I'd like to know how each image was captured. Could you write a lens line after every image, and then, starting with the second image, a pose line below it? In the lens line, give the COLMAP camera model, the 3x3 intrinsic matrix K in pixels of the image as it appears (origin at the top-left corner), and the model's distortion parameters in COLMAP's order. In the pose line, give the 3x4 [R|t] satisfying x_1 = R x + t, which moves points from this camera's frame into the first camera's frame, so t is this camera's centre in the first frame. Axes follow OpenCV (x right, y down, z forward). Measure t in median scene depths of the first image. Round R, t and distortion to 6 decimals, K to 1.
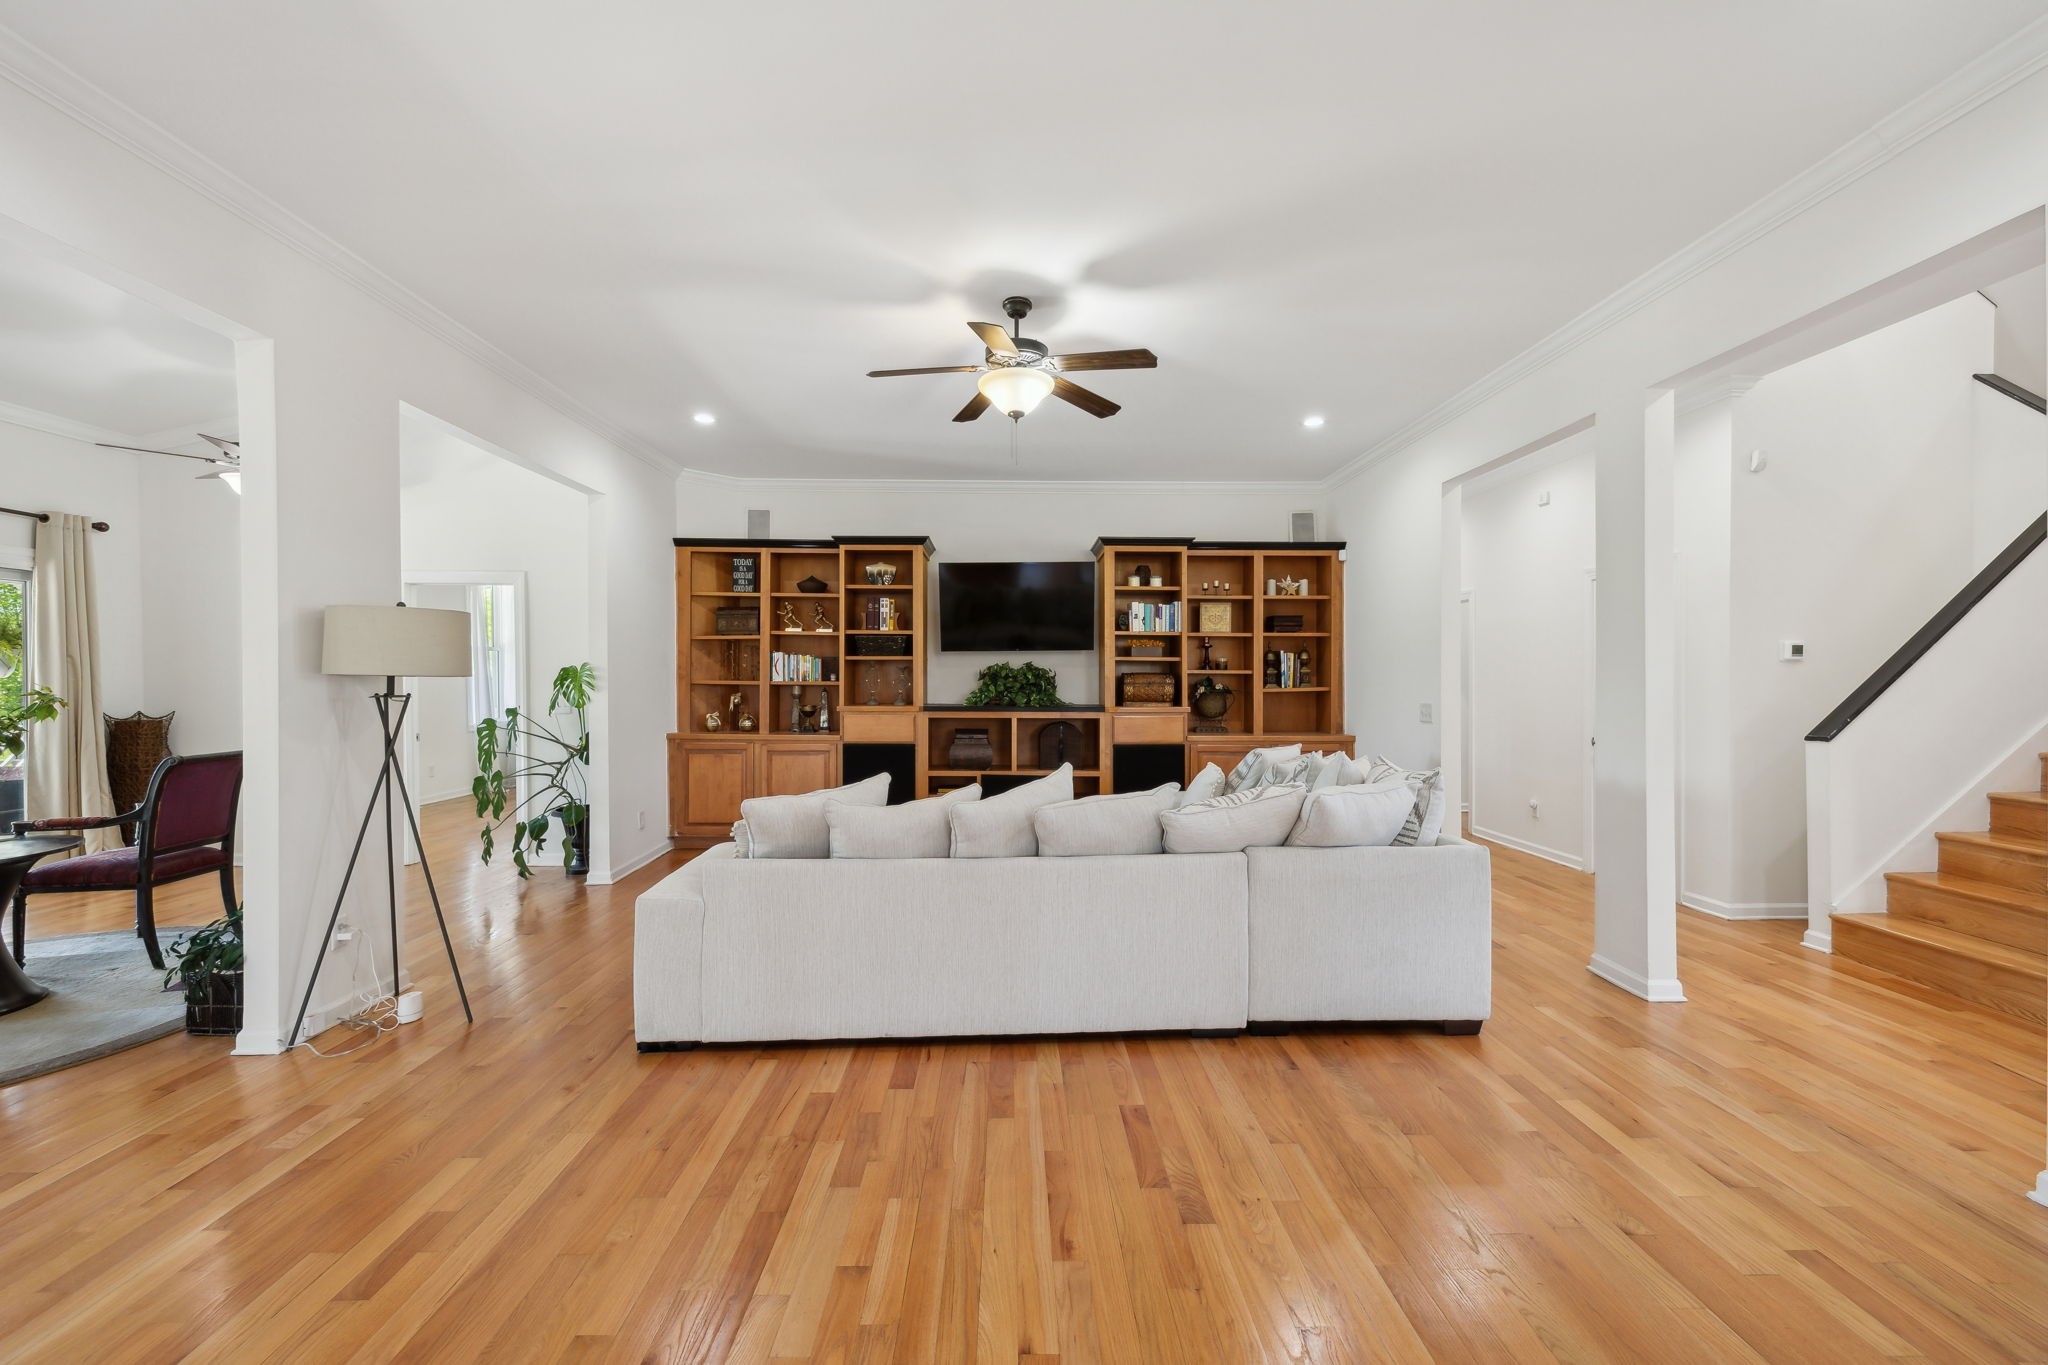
lens RADIAL K [[857.7, 0, 1023.6], [0, 857.7, 680.8], [0, 0, 1]] dist [-0.001692, -0.000201]
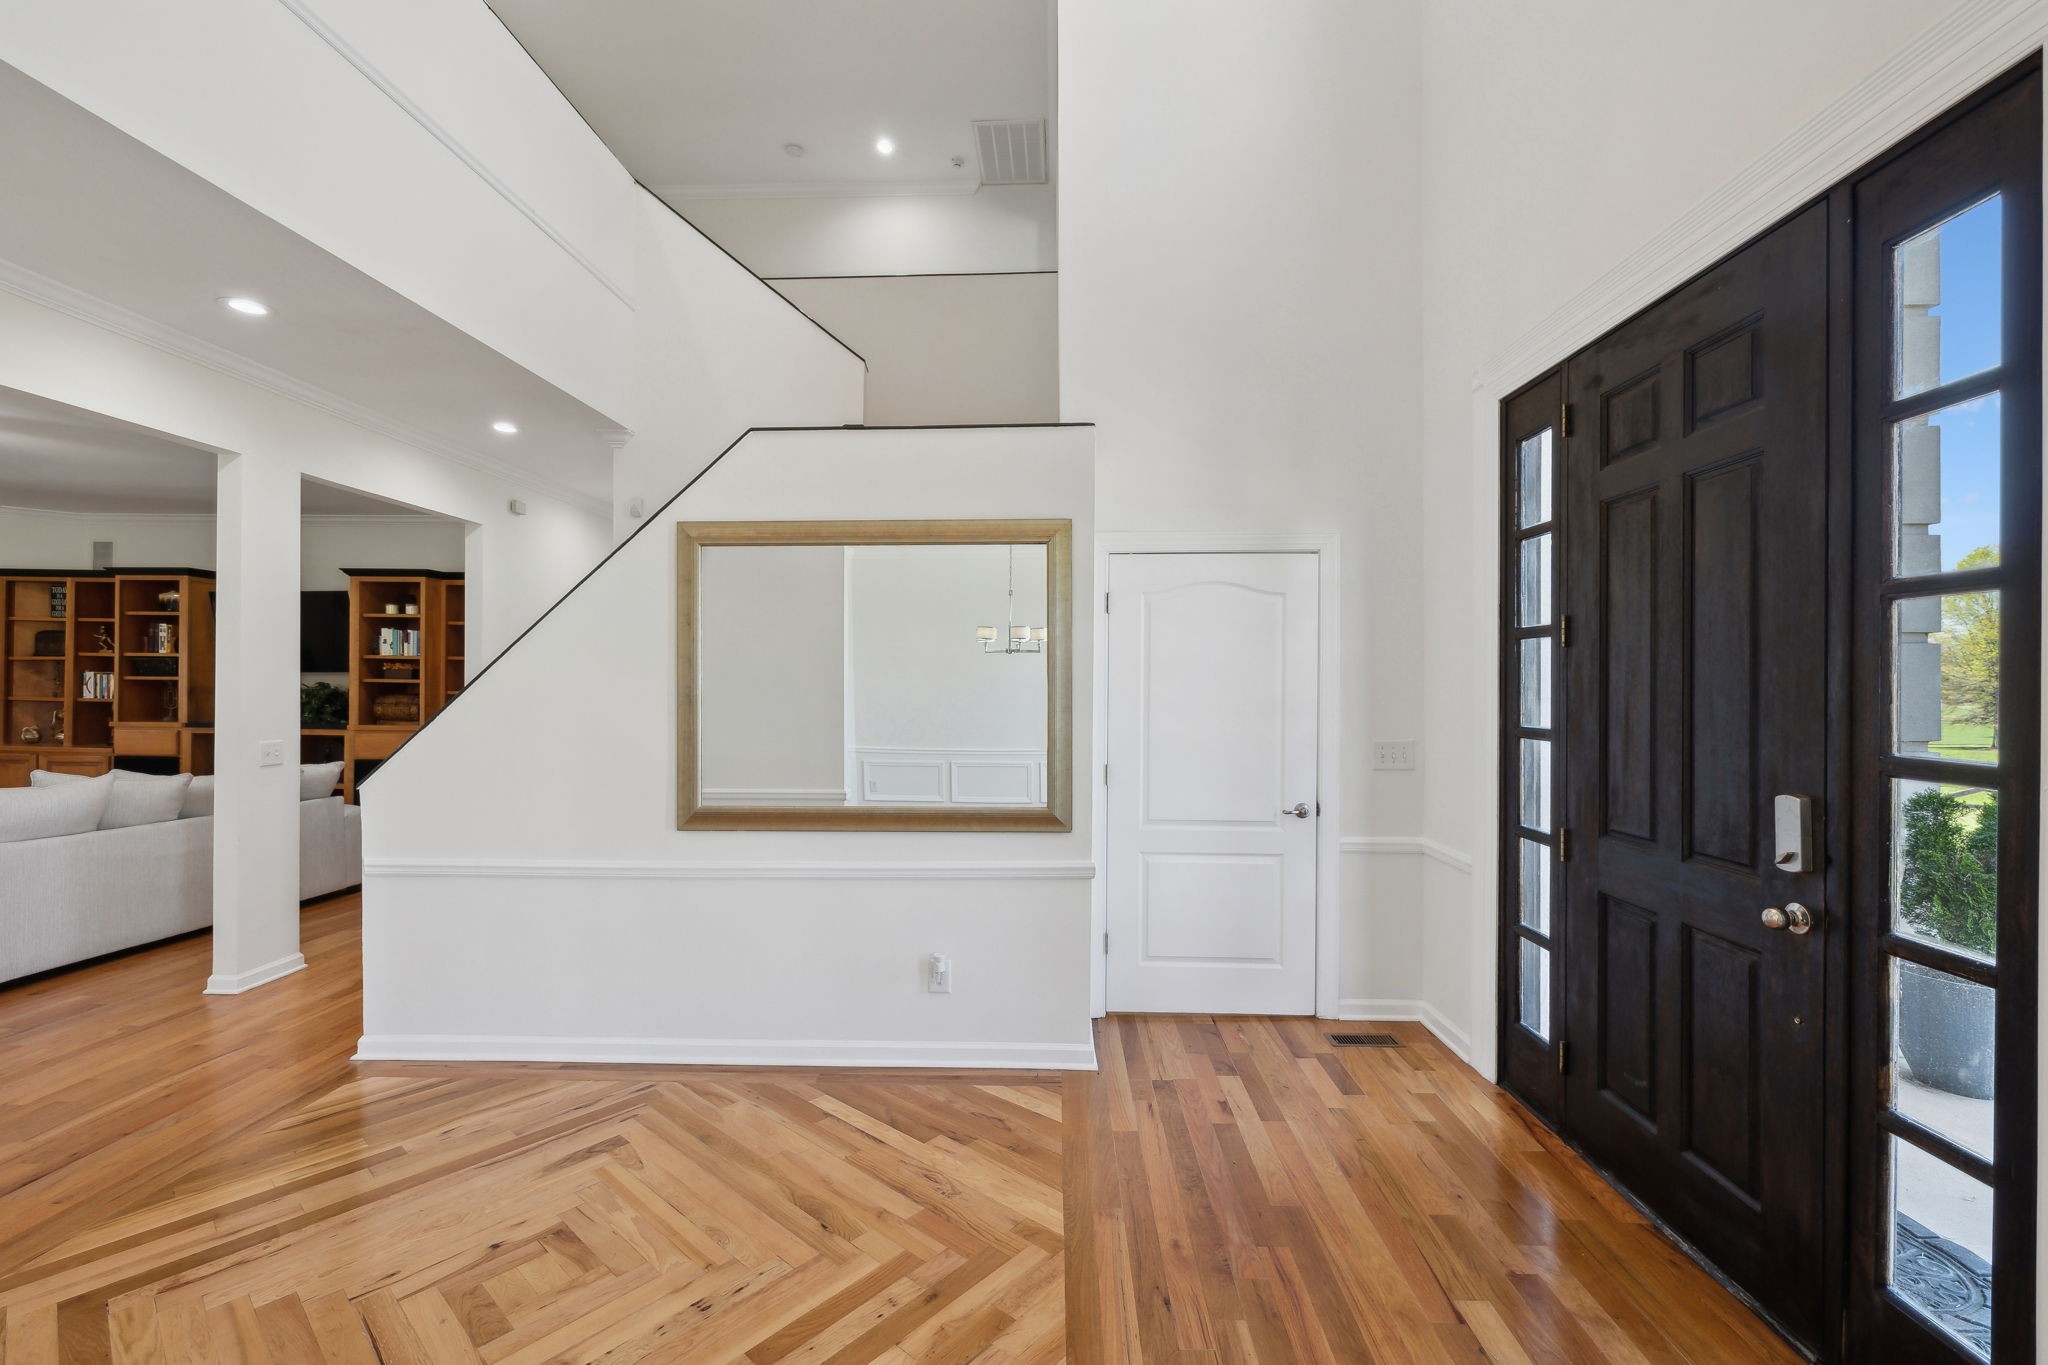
lens RADIAL K [[857.7, 0, 1025.7], [0, 857.7, 682.7], [0, 0, 1]] dist [-0.001692, -0.000201]
pose [[0.998482, 0.009394, -0.054271, 0.999050], [-0.009593, 0.999948, -0.003413, -0.027129], [0.054236, 0.003929, 0.998520, -0.036276]]
